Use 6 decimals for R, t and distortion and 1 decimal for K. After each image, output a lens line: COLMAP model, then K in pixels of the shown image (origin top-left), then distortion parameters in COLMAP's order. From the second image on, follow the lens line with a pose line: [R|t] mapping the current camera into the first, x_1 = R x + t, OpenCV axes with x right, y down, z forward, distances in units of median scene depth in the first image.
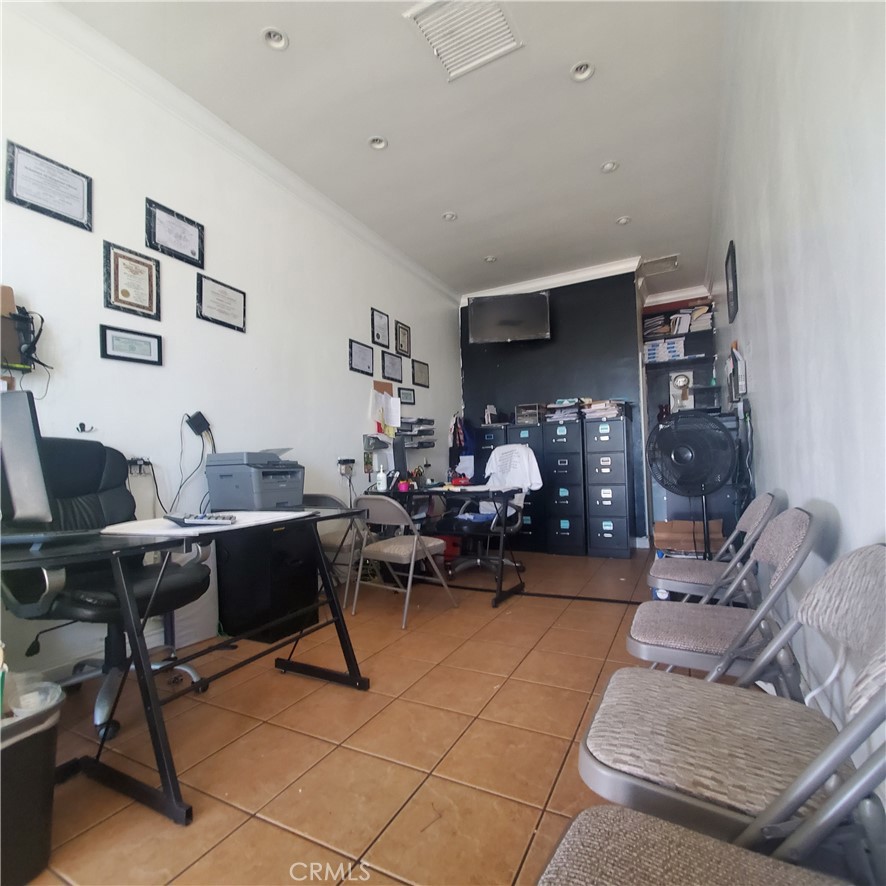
lens RADIAL K [[466.1, 0, 440.5], [0, 466.1, 447.5], [0, 0, 1]] dist [0.019764, -0.019595]
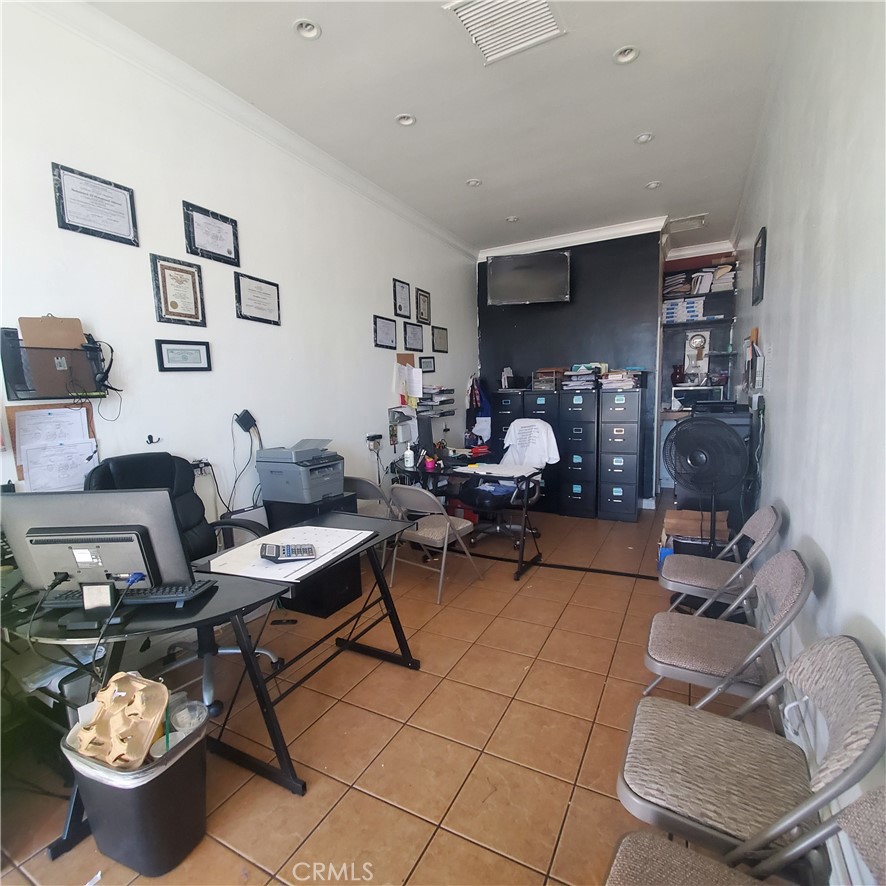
lens RADIAL K [[466.1, 0, 440.5], [0, 466.1, 447.5], [0, 0, 1]] dist [0.019764, -0.019595]
pose [[0.999979, 0.002670, -0.005986, -0.065934], [-0.001714, 0.988002, 0.154435, -0.158864], [0.006326, -0.154421, 0.987985, -0.065306]]
